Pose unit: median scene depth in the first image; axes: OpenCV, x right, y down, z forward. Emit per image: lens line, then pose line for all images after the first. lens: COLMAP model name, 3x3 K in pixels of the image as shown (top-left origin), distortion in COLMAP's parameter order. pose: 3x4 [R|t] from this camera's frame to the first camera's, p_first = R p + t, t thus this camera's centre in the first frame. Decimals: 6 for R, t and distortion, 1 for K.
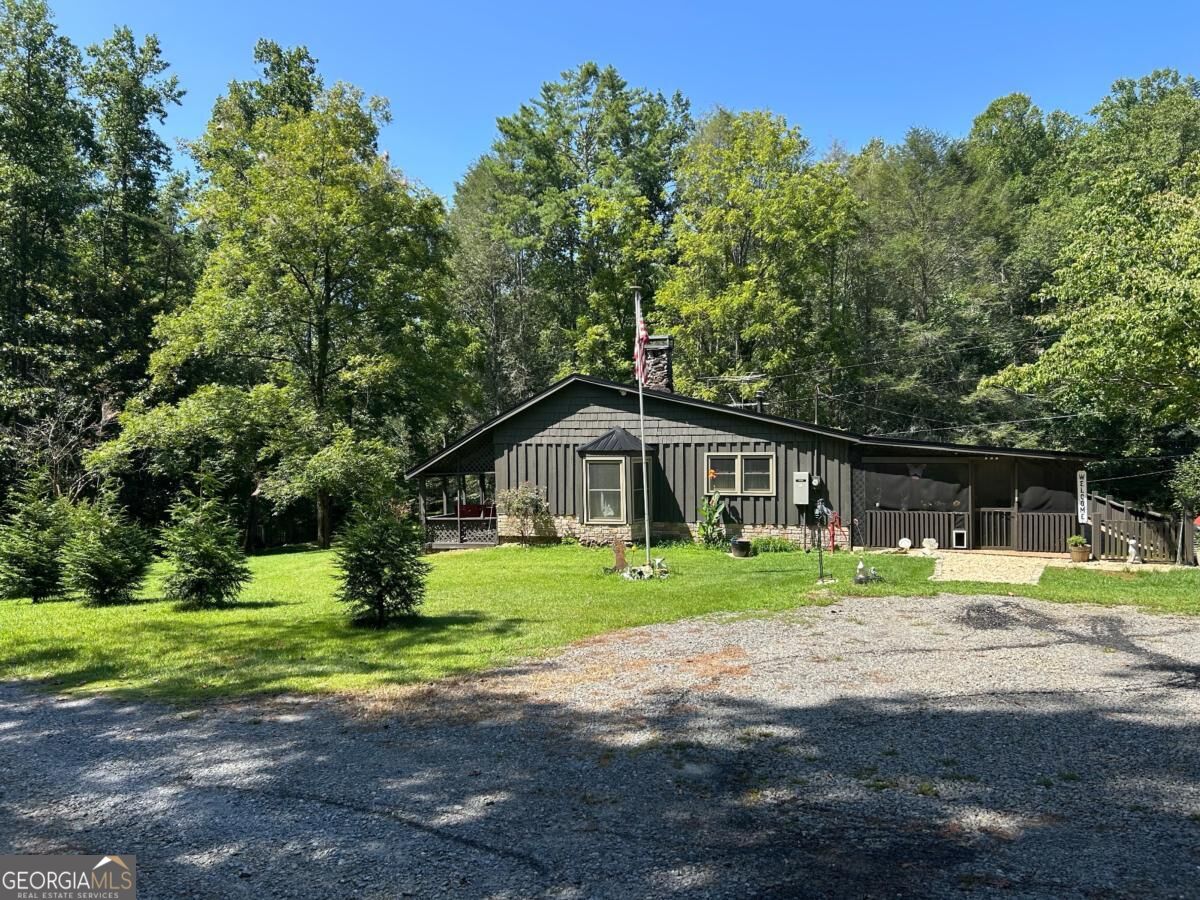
lens RADIAL K [[899.7, 0, 600.0], [0, 899.7, 450.0], [0, 0, 1]] dist [0.028826, -0.002238]
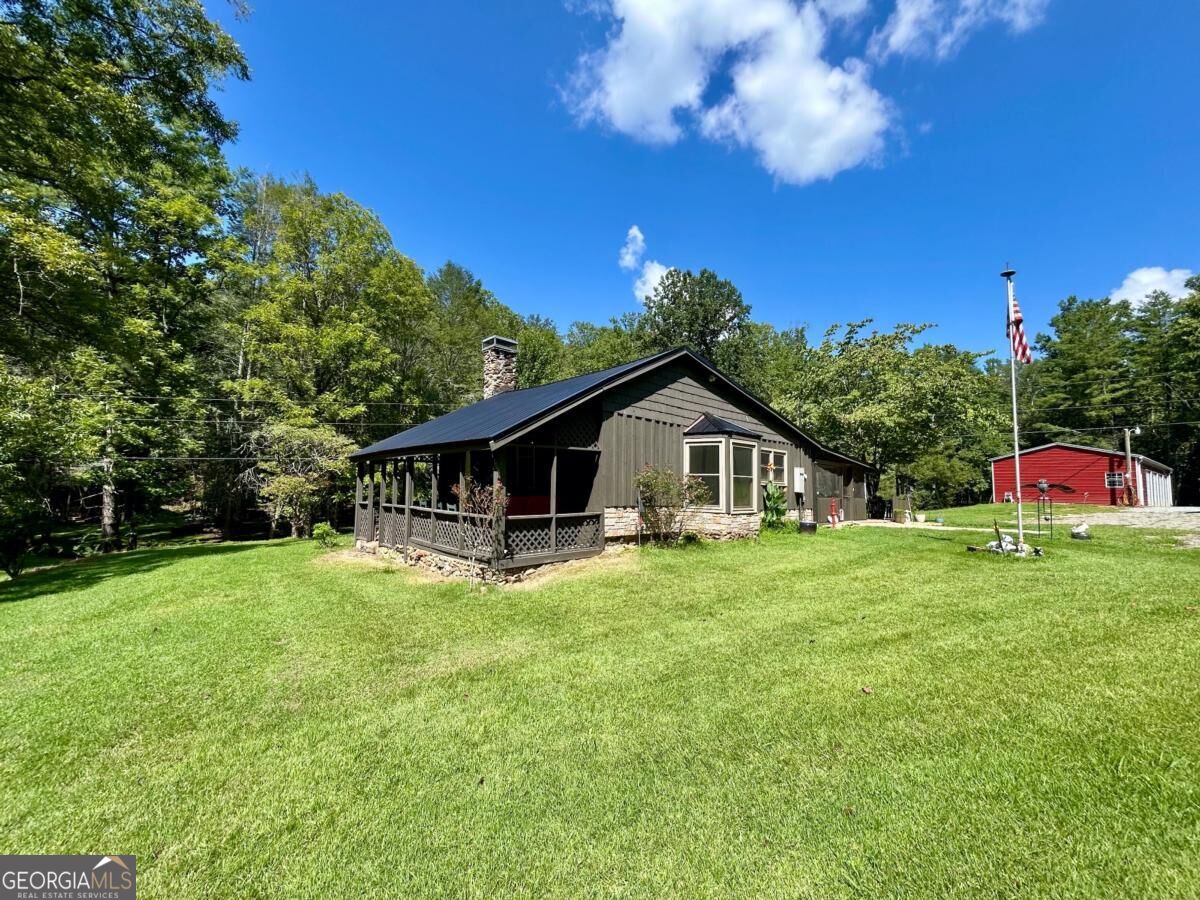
lens RADIAL K [[482.4, 0, 600.4], [0, 482.4, 442.3], [0, 0, 1]] dist [0.000305, 0.000025]
pose [[0.483582, 0.101325, 0.869415, -0.460604], [-0.028194, 0.994565, -0.100229, 0.058997], [-0.874845, 0.023956, 0.483810, 0.815319]]
